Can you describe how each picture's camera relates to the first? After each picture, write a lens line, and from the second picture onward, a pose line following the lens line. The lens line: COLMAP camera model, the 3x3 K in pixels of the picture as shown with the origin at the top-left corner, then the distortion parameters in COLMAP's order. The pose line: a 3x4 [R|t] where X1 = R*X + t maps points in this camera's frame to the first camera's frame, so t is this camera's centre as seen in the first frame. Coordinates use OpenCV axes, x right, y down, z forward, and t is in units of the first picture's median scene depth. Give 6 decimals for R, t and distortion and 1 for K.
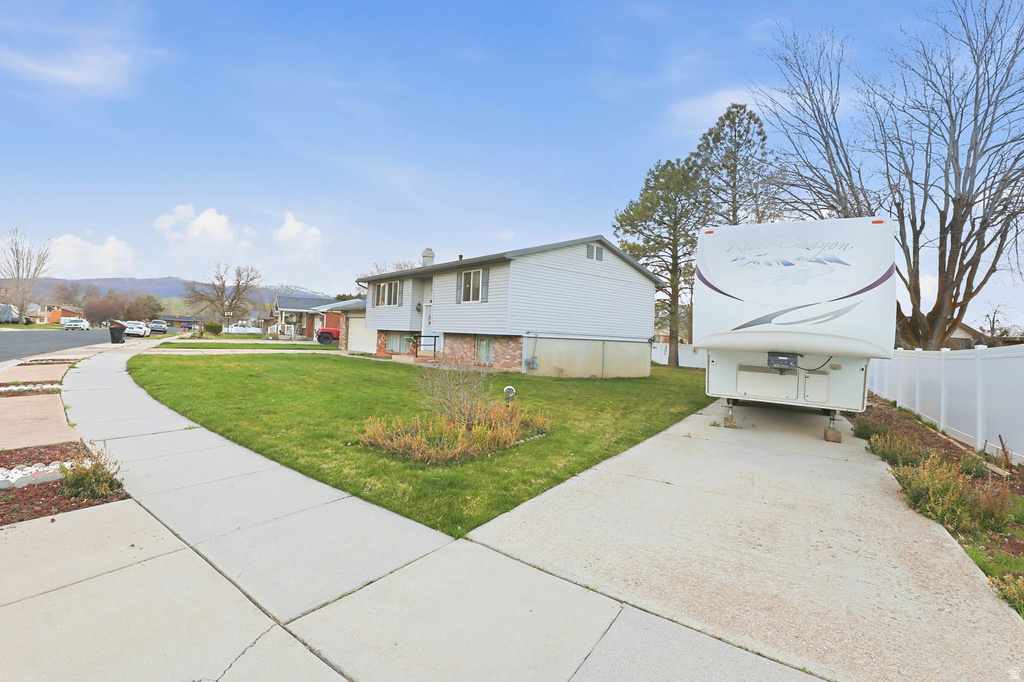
lens RADIAL K [[427.6, 0, 514.4], [0, 427.6, 334.2], [0, 0, 1]] dist [-0.004611, -0.002035]
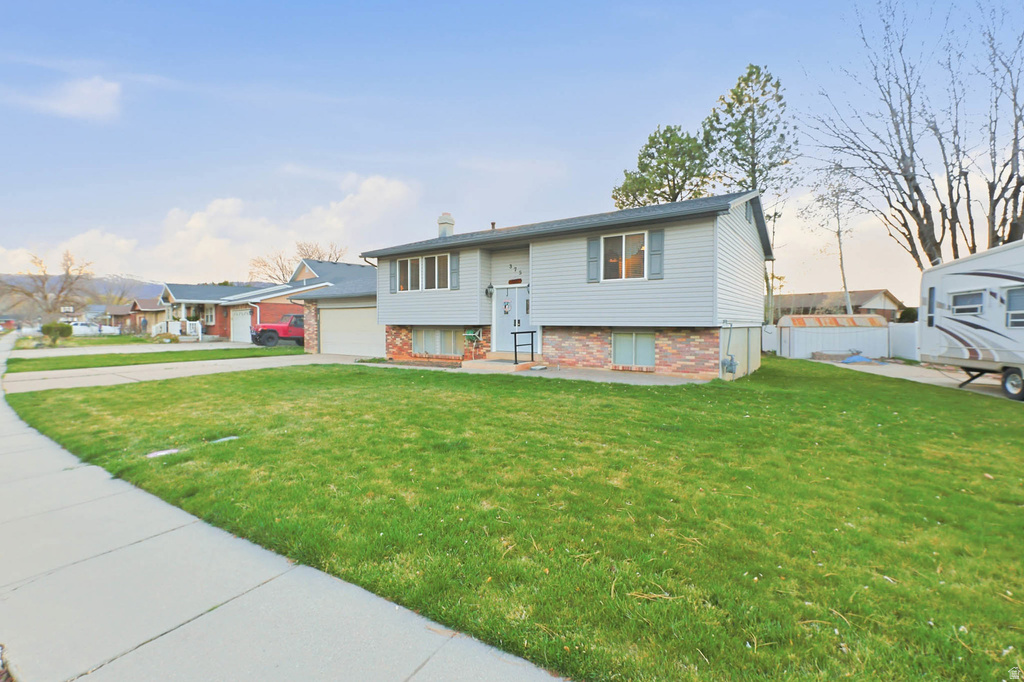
lens RADIAL K [[427.6, 0, 511.8], [0, 427.6, 335.1], [0, 0, 1]] dist [-0.004611, -0.002035]
pose [[0.968195, -0.047822, 0.245582, -0.324541], [0.038304, 0.998324, 0.043388, -0.017140], [-0.247246, -0.032601, 0.968404, 0.278120]]
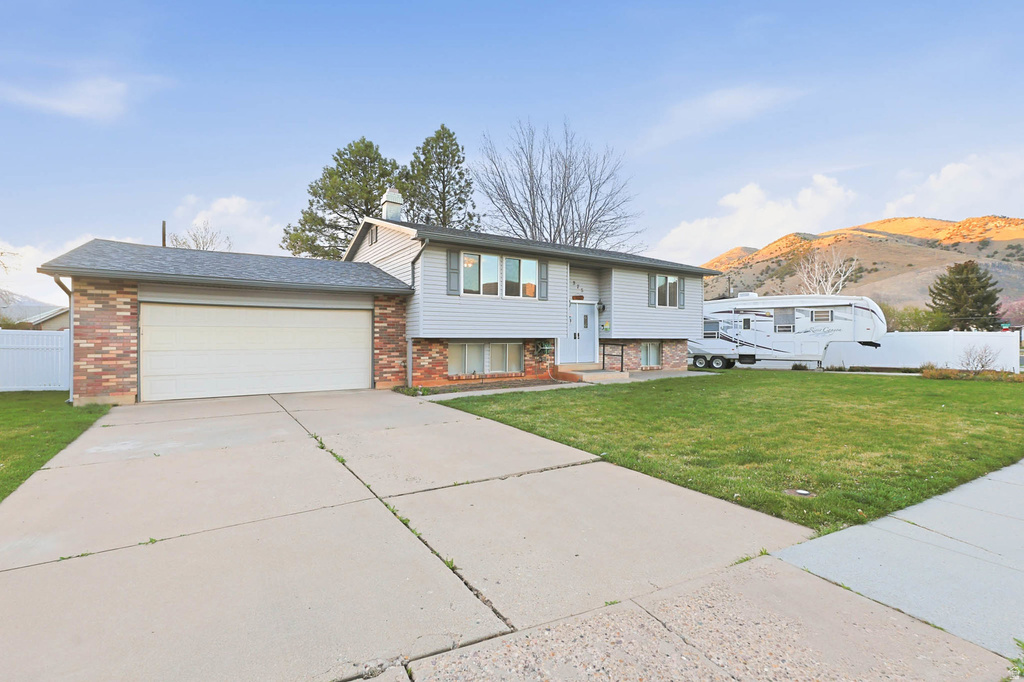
lens RADIAL K [[427.6, 0, 509.4], [0, 427.6, 342.0], [0, 0, 1]] dist [-0.004611, -0.002035]
pose [[0.189398, -0.056885, 0.980251, -0.842609], [-0.003882, 0.998269, 0.058680, -0.037278], [-0.981893, -0.014919, 0.188849, 0.854570]]
